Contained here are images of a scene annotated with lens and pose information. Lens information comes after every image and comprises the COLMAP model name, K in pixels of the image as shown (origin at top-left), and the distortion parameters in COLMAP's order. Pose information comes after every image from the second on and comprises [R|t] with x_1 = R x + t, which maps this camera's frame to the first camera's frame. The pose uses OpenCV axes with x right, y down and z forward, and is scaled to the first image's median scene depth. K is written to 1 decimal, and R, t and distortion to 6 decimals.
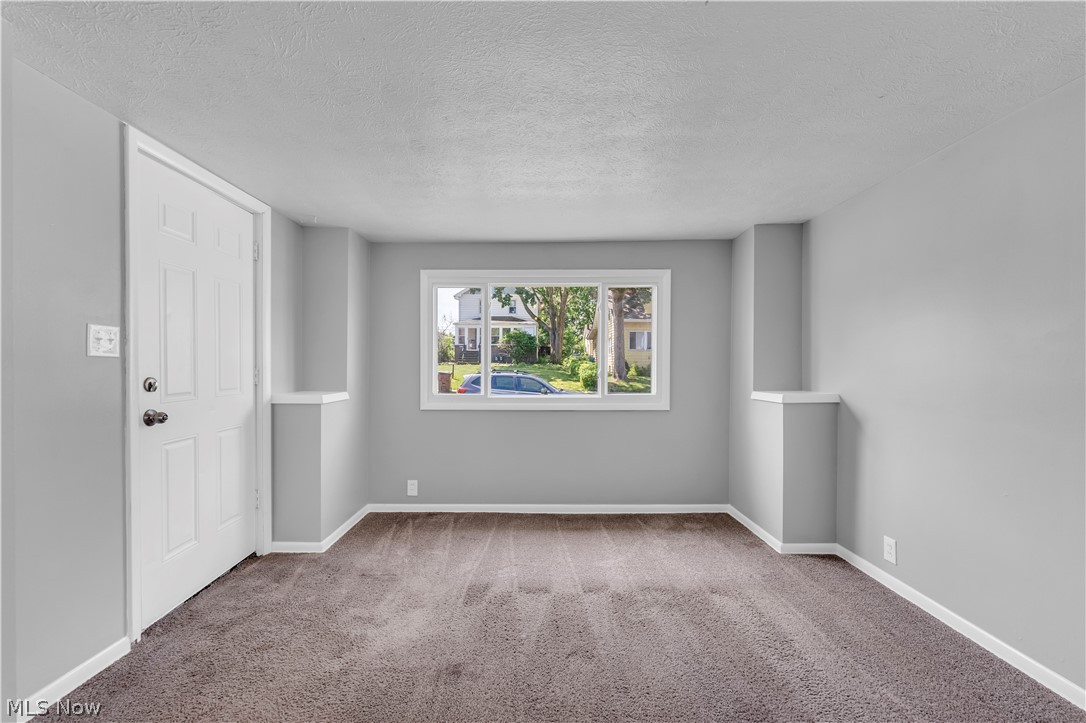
lens RADIAL K [[444.7, 0, 540.9], [0, 444.7, 367.3], [0, 0, 1]] dist [-0.002471, -0.000018]
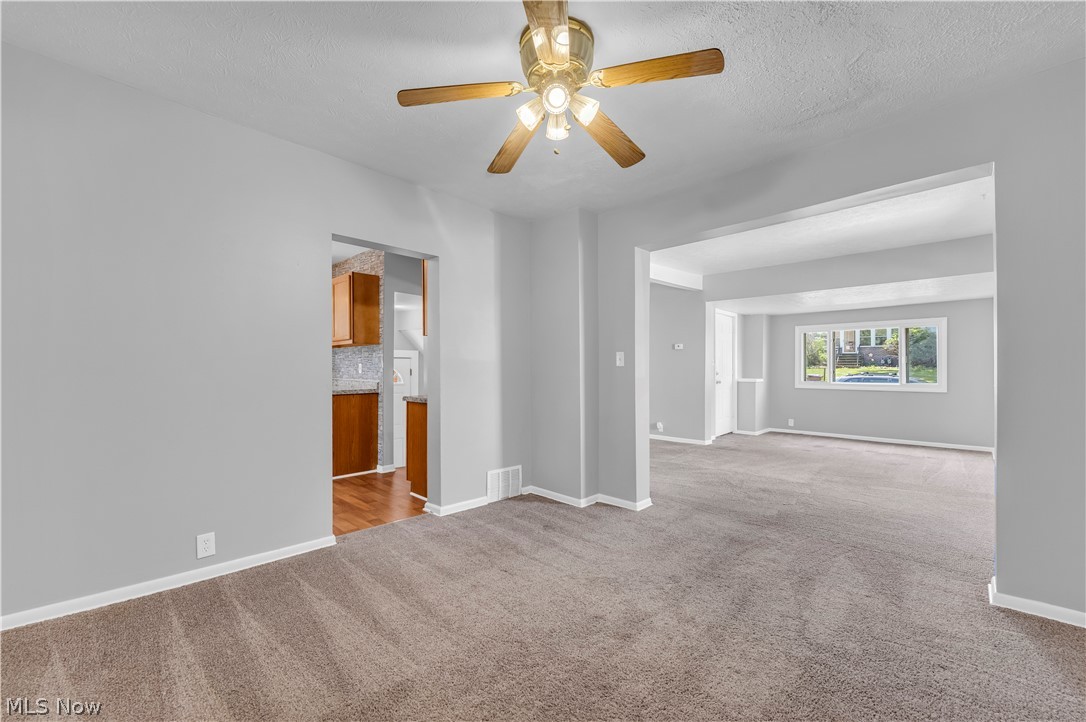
lens RADIAL K [[444.7, 0, 523.9], [0, 444.7, 365.8], [0, 0, 1]] dist [-0.002471, -0.000018]
pose [[0.699362, -0.002991, -0.714762, 0.477667], [-0.005155, 0.999944, -0.009229, 0.012217], [0.714749, 0.010138, 0.699307, -1.973398]]
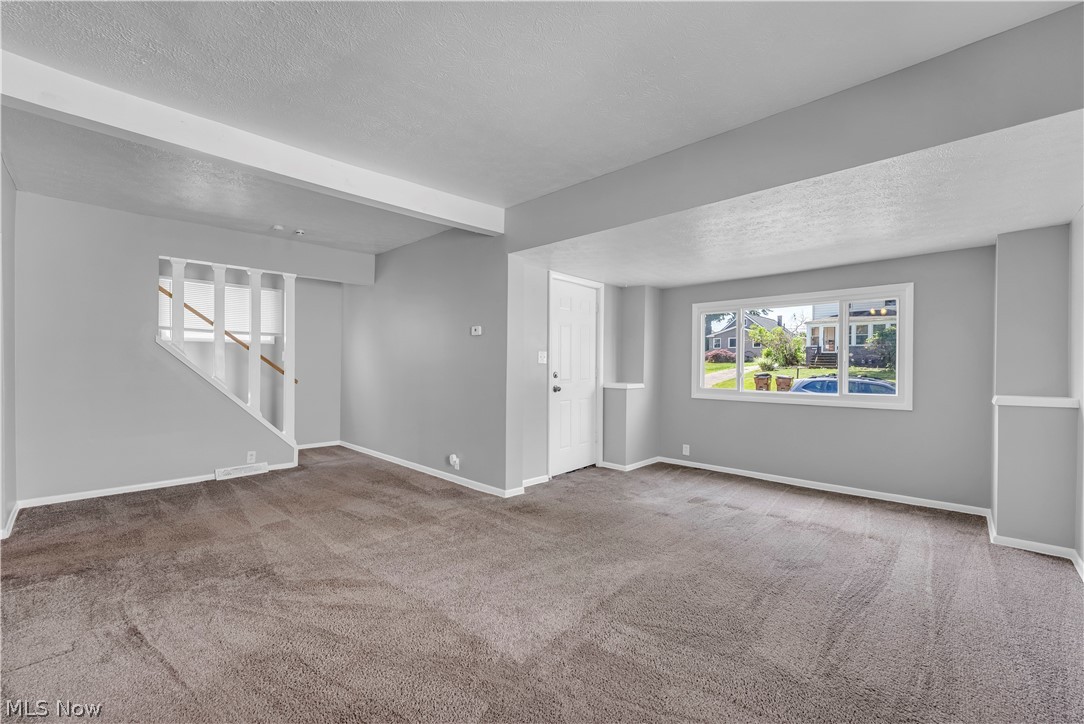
lens RADIAL K [[443.9, 0, 526.6], [0, 443.9, 368.2], [0, 0, 1]] dist [-0.002471, -0.000018]
pose [[0.713602, 0.006996, -0.700517, 0.473472], [-0.010792, 0.999941, -0.001008, 0.004067], [0.700469, 0.008280, 0.713635, -0.565240]]
